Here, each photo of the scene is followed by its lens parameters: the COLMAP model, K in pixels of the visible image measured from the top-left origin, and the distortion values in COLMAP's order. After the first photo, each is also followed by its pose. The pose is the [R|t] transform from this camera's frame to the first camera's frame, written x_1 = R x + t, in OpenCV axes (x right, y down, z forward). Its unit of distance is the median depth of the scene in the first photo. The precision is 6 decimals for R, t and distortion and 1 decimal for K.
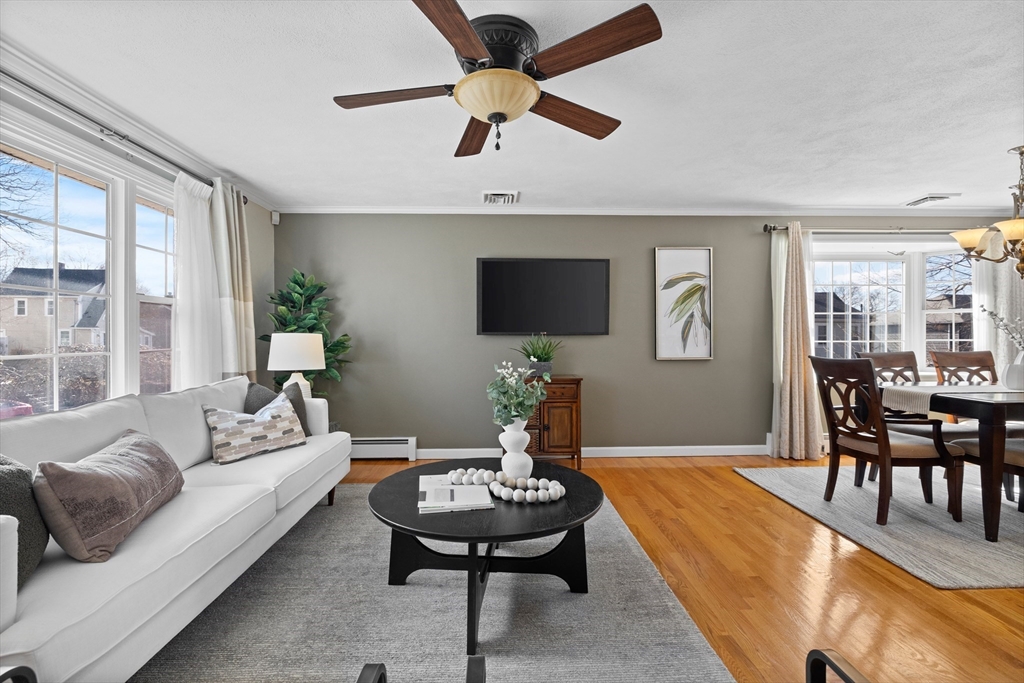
lens RADIAL K [[464.5, 0, 512.5], [0, 464.5, 340.1], [0, 0, 1]] dist [-0.004555, 0.001442]
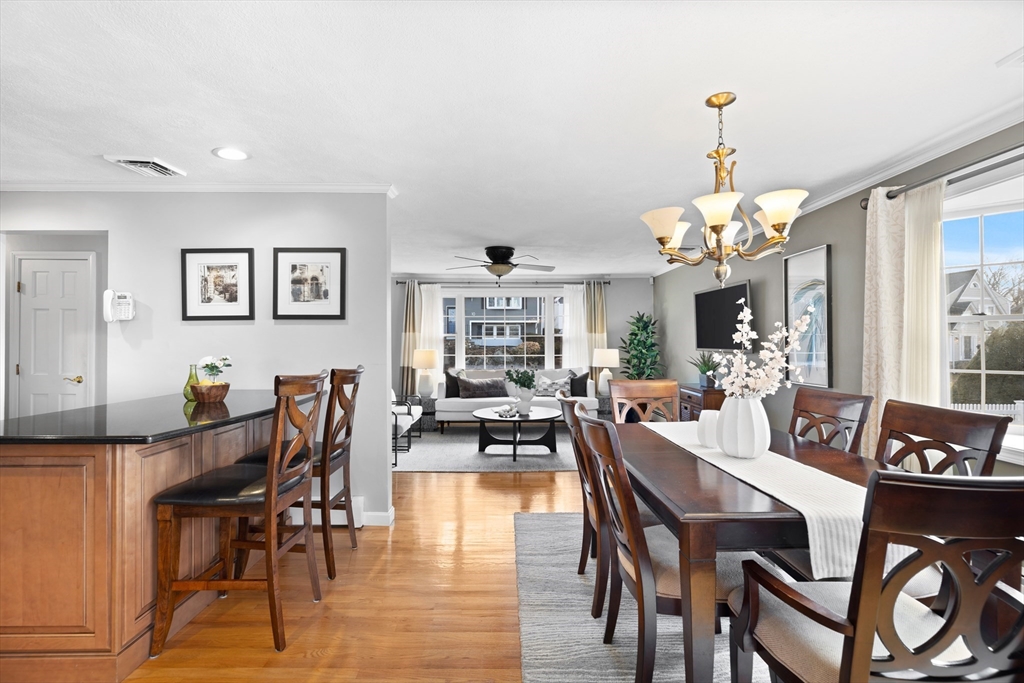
lens RADIAL K [[482.9, 0, 501.4], [0, 482.9, 338.5], [0, 0, 1]] dist [-0.006160, -0.000163]
pose [[-0.027655, -0.003296, -0.999612, 1.649489], [-0.002536, 0.999992, -0.003227, -0.050761], [0.999614, 0.002446, -0.027663, 0.622670]]
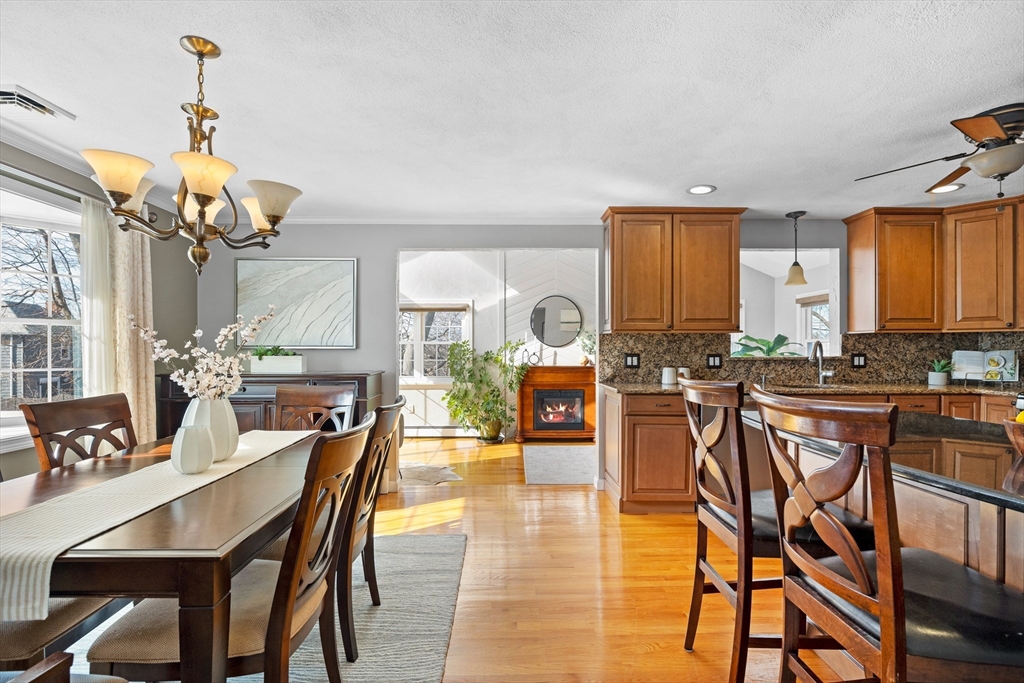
lens RADIAL K [[482.9, 0, 506.1], [0, 482.9, 350.3], [0, 0, 1]] dist [-0.006160, -0.000163]
pose [[0.010161, 0.002942, 0.999944, 0.462026], [0.000379, 0.999996, -0.002946, -0.033794], [-0.999948, 0.000408, 0.010160, 0.556008]]
